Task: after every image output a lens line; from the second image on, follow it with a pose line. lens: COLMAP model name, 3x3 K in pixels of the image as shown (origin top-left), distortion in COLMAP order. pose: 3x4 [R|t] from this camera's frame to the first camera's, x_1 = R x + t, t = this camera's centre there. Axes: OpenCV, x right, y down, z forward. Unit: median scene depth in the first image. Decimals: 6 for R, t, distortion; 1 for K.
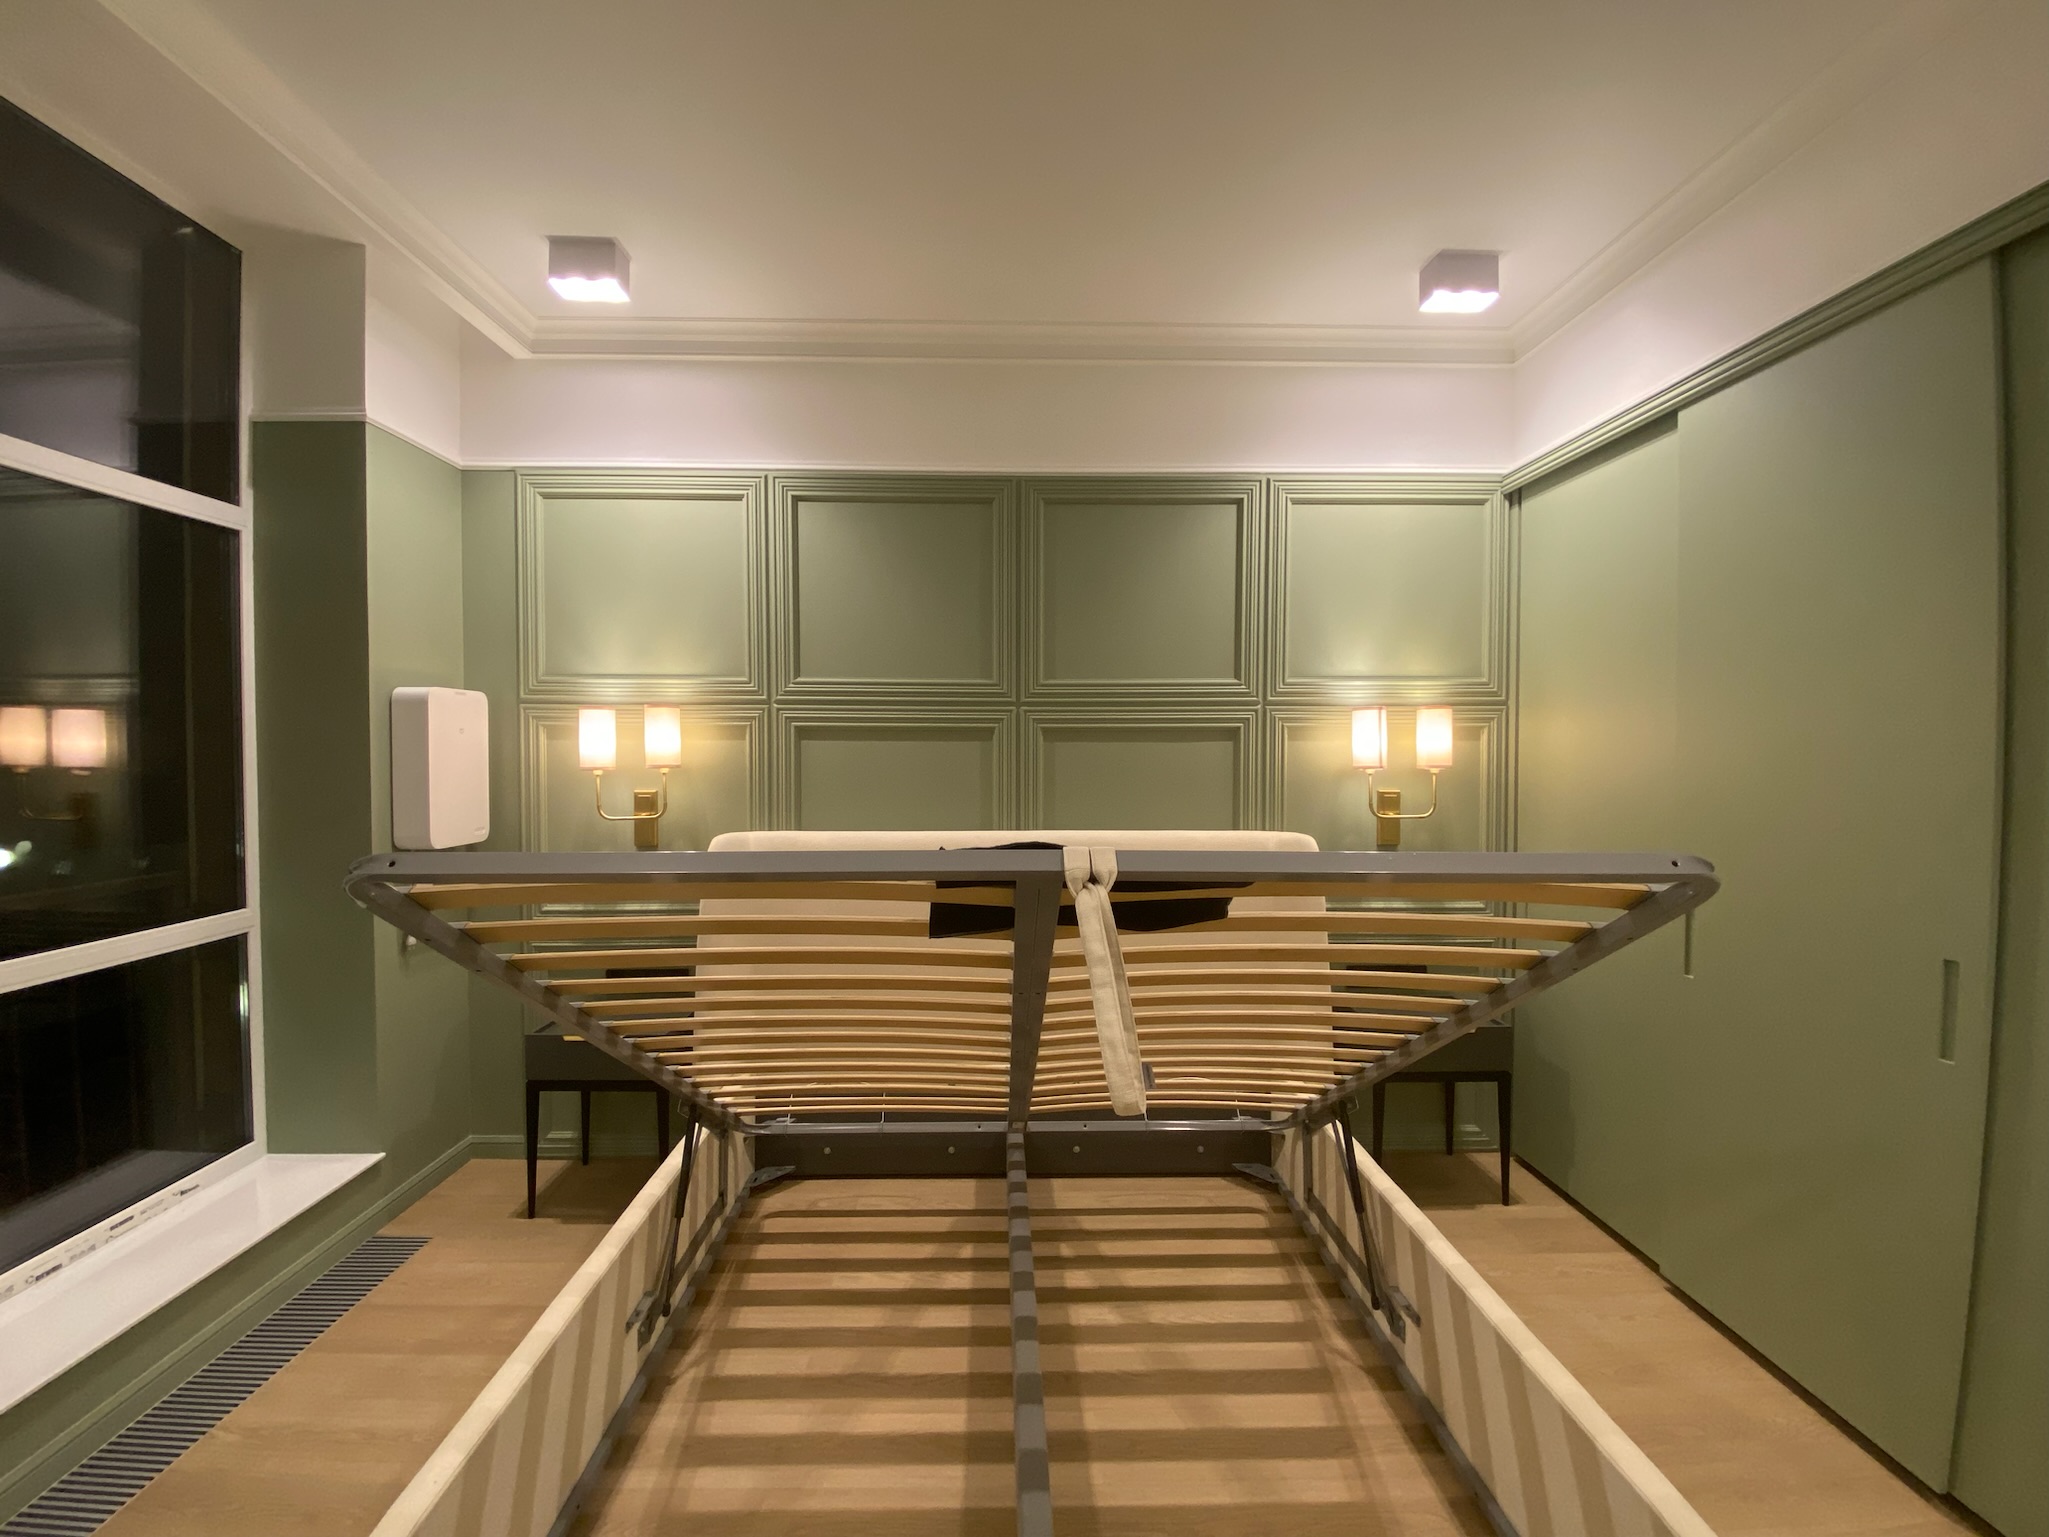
lens RADIAL K [[831.5, 0, 1018.0], [0, 831.5, 767.2], [0, 0, 1]] dist [0.019043, -0.018326]
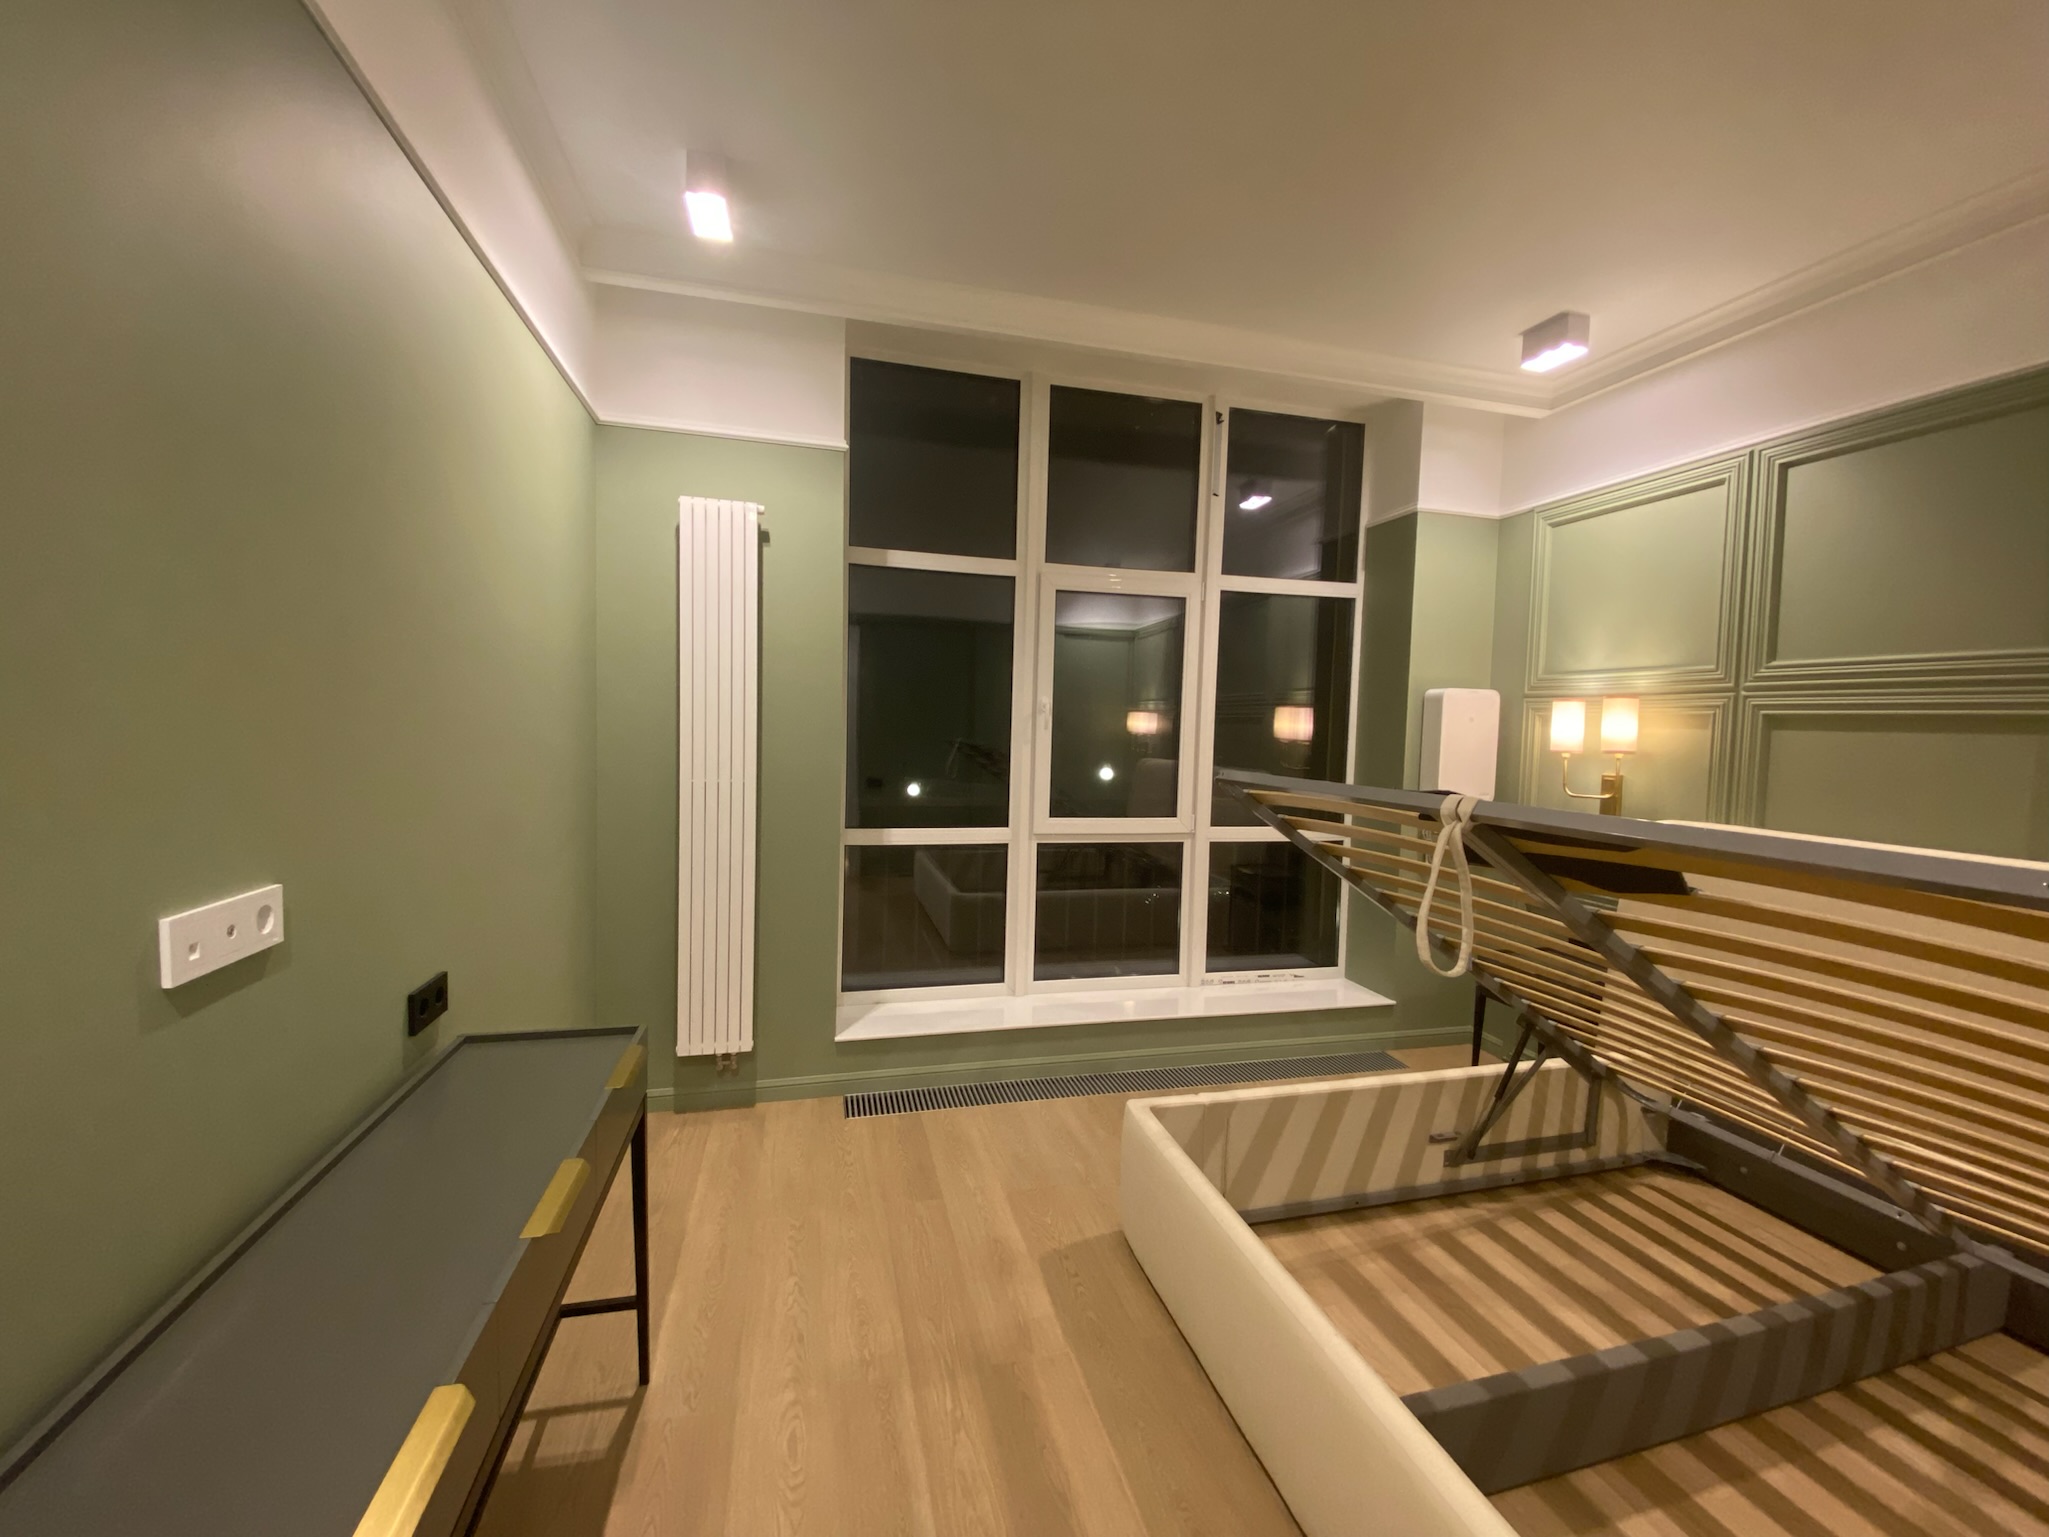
lens RADIAL K [[831.5, 0, 1018.0], [0, 831.5, 767.2], [0, 0, 1]] dist [0.019043, -0.018326]
pose [[0.231940, 0.053483, -0.971259, 0.460789], [-0.048706, 0.997873, 0.043317, 0.009782], [0.971510, 0.037260, 0.234052, -0.021893]]
